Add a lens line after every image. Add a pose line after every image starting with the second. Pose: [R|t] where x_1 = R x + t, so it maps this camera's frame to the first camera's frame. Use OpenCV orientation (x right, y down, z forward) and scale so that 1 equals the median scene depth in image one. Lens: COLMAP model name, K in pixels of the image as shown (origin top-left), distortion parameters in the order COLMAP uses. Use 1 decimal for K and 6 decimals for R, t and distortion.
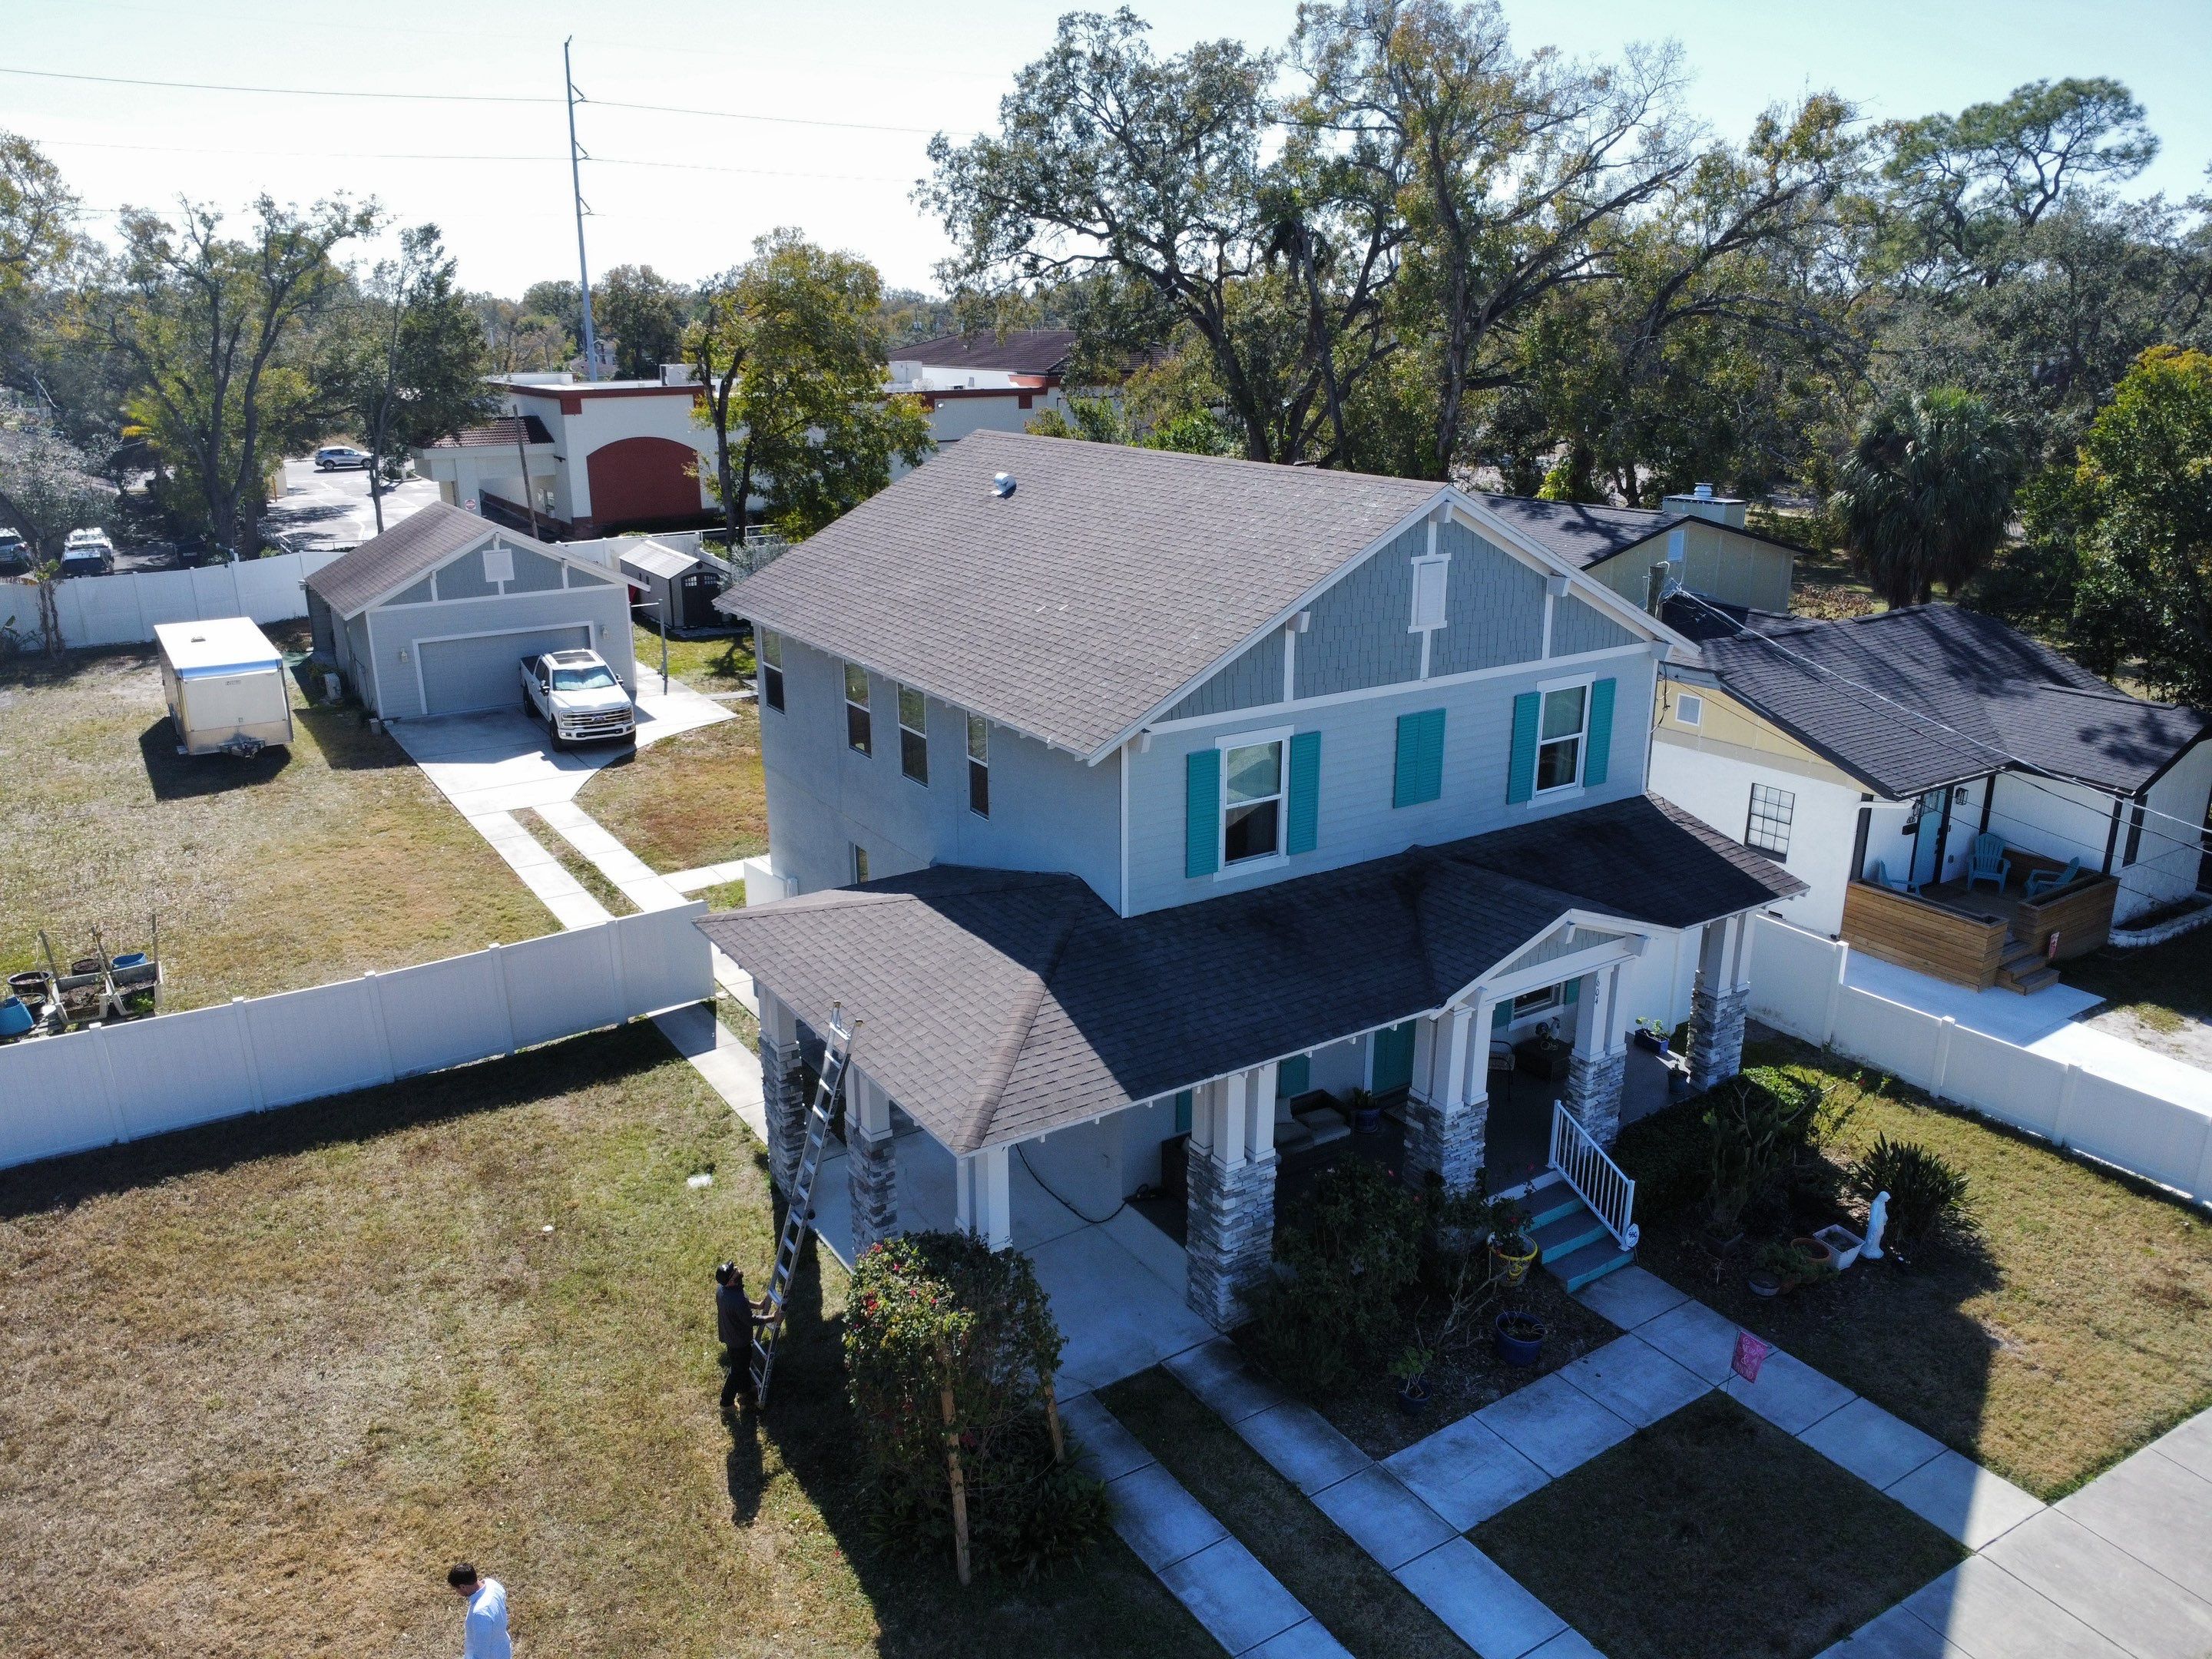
lens RADIAL K [[1608.3, 0, 1095.6], [0, 1608.3, 816.2], [0, 0, 1]] dist [-0.030888, 0.001086]
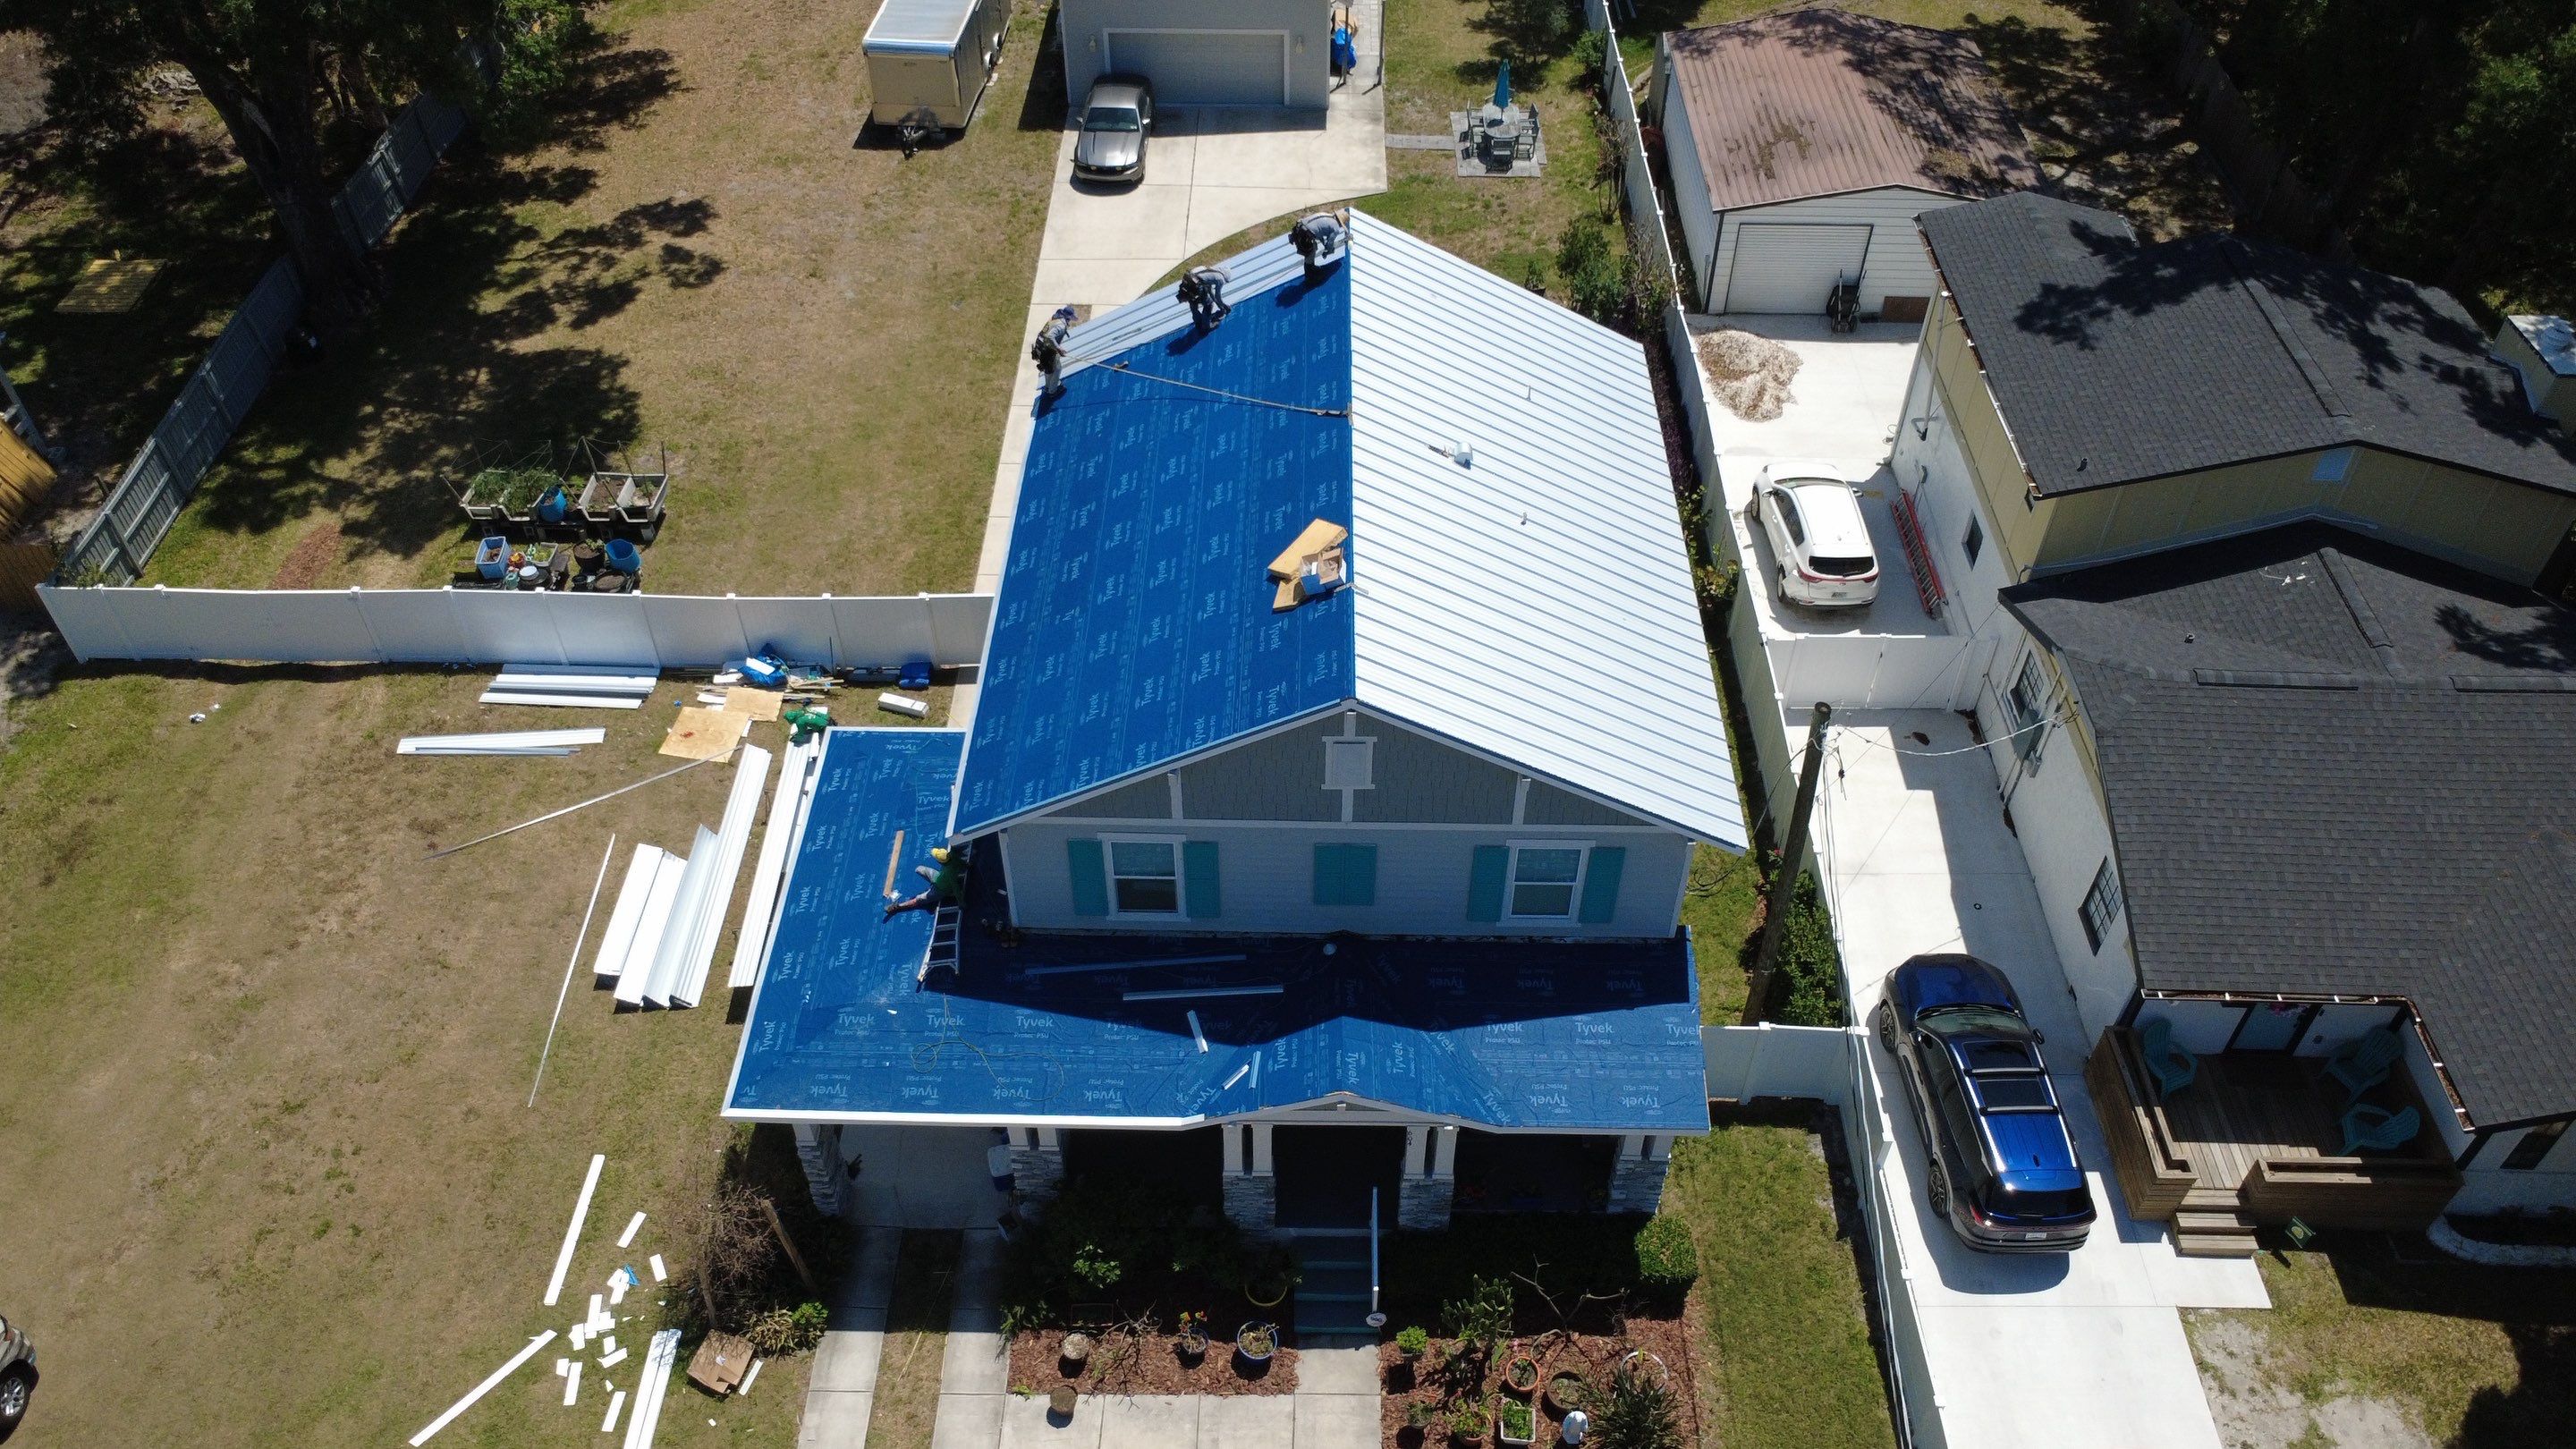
lens RADIAL K [[1877.2, 0, 1289.7], [0, 1877.2, 724.7], [0, 0, 1]] dist [0.001331, -0.001578]
pose [[0.829238, 0.394681, -0.395716, 0.620684], [-0.170838, 0.853142, 0.492912, -0.719210], [0.532145, -0.341138, 0.774885, 0.070747]]
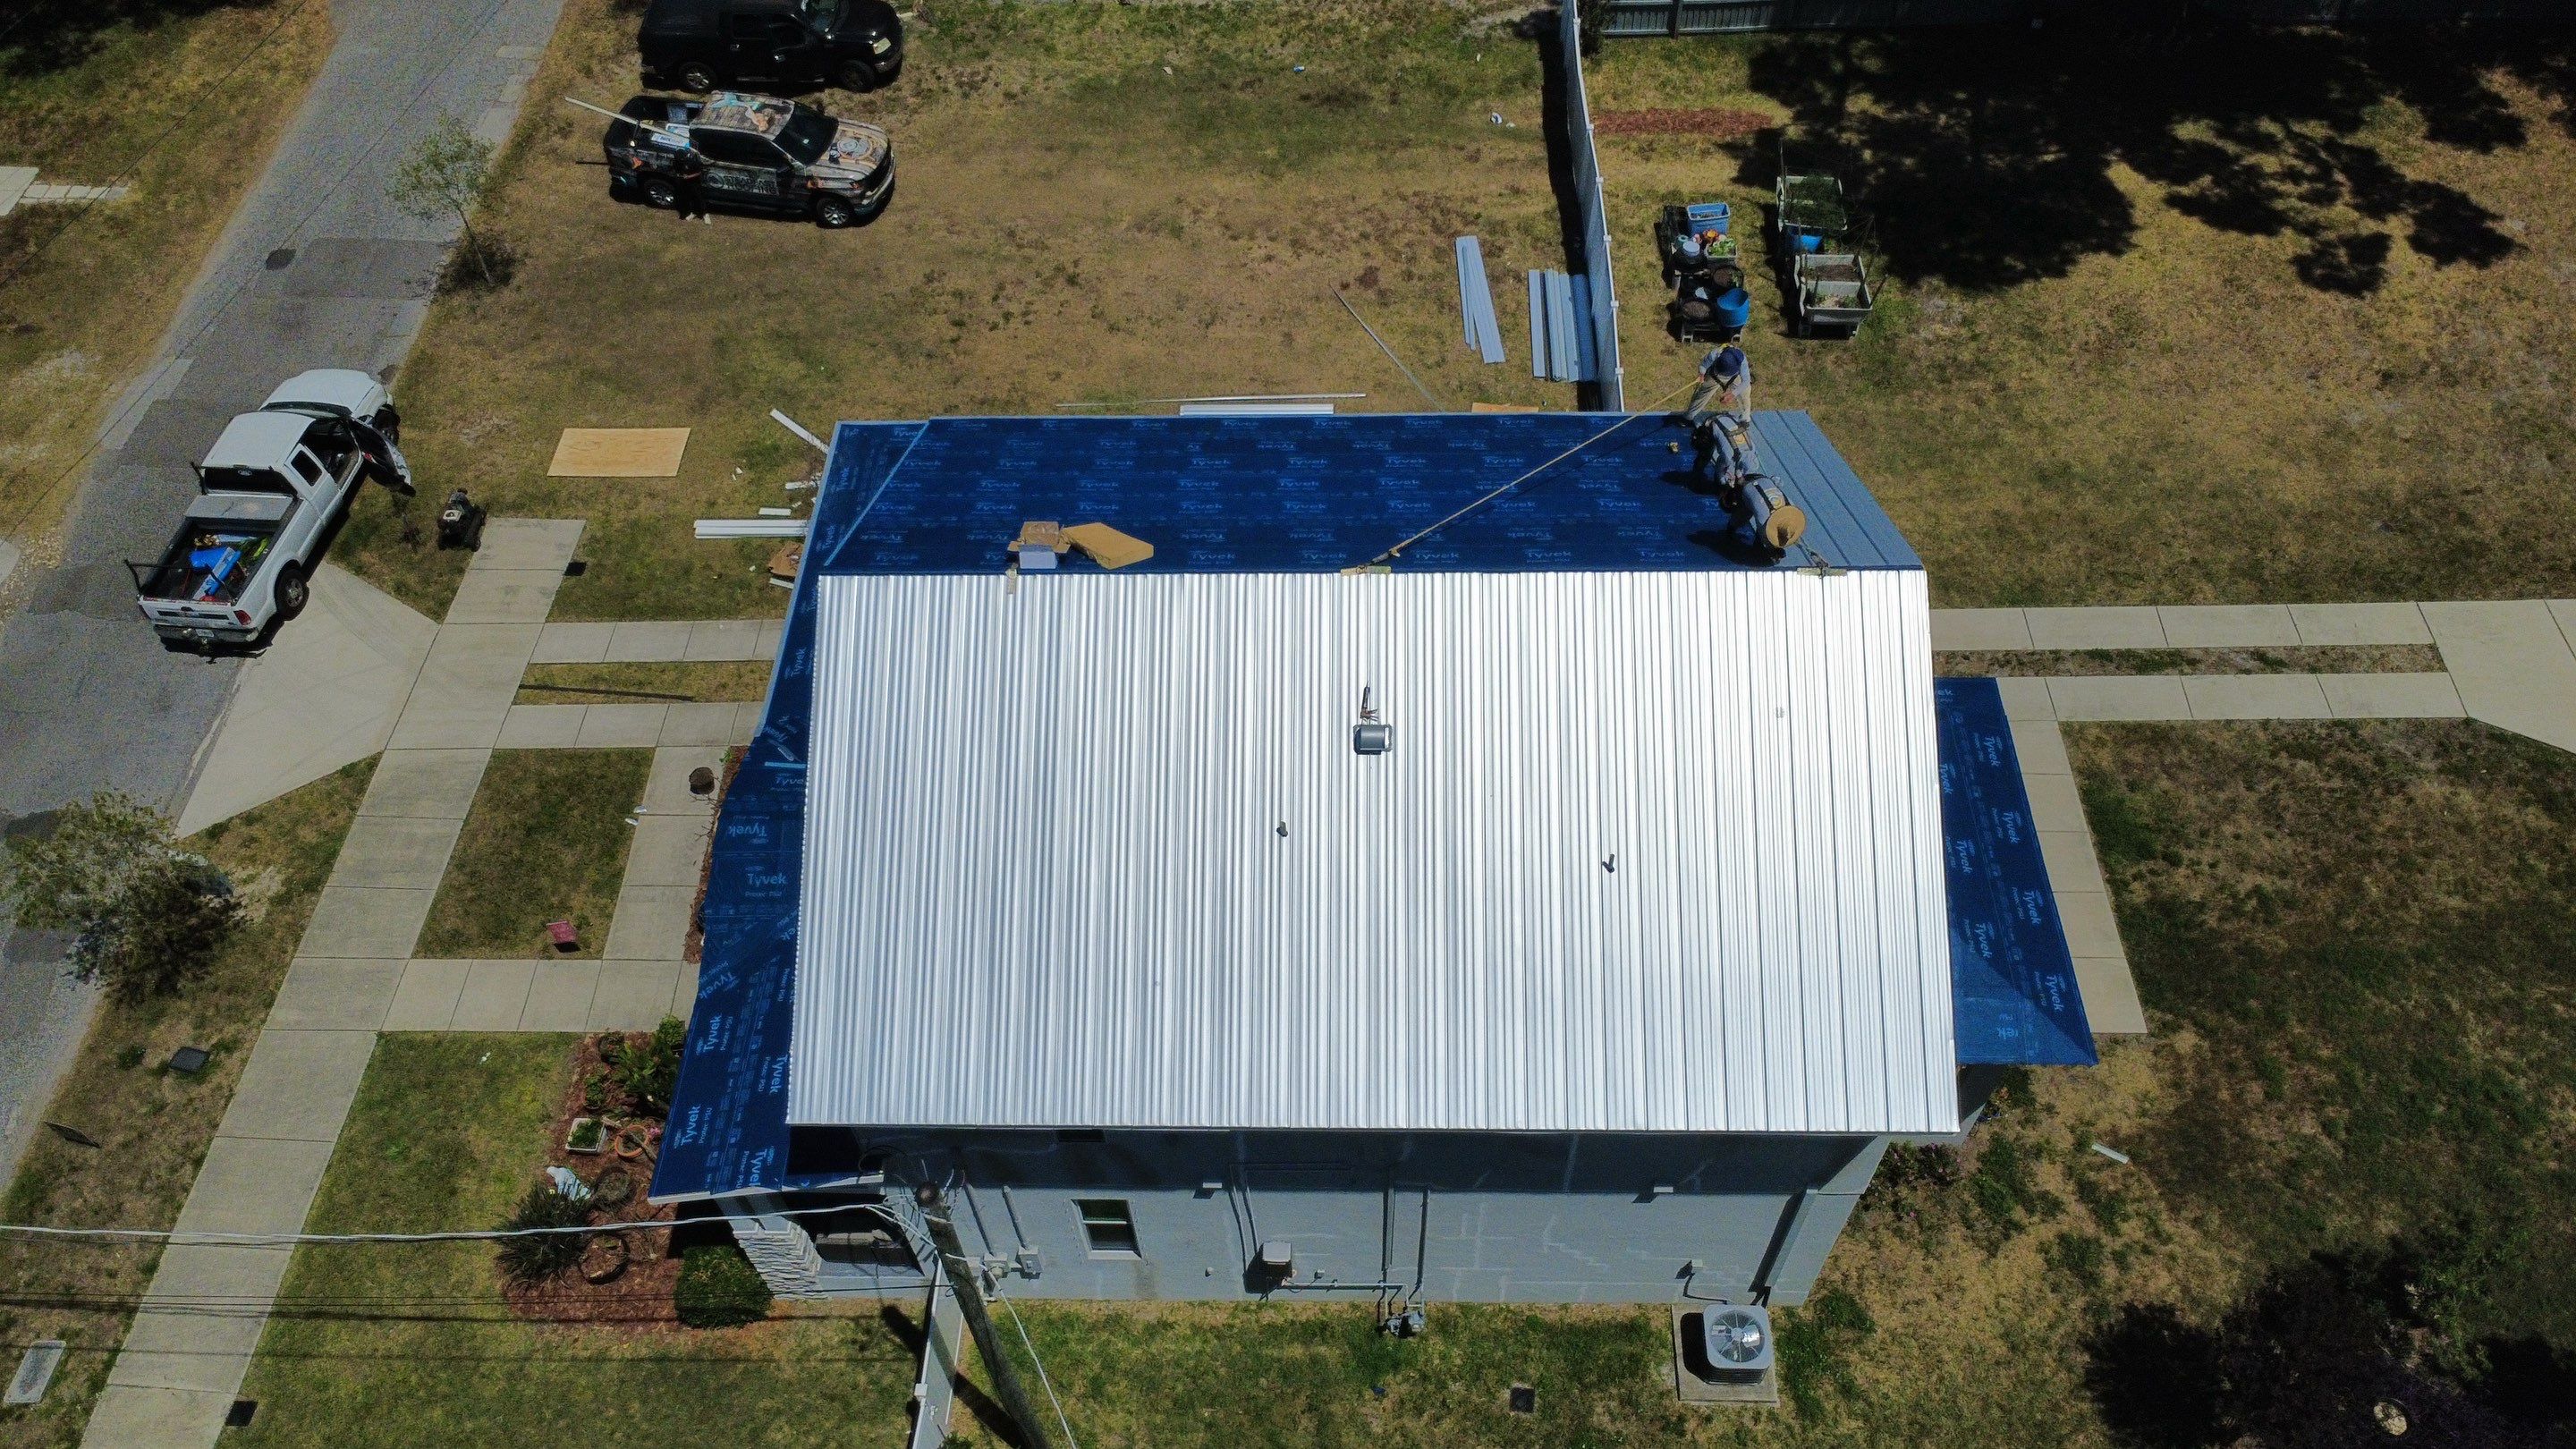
lens RADIAL K [[1877.2, 0, 1283.6], [0, 1877.2, 722.6], [0, 0, 1]] dist [0.001331, -0.001578]
pose [[-0.563129, 0.666109, -0.489065, 0.607348], [-0.211605, 0.455858, 0.864533, -1.064723], [0.798818, 0.590332, -0.115755, 1.303061]]
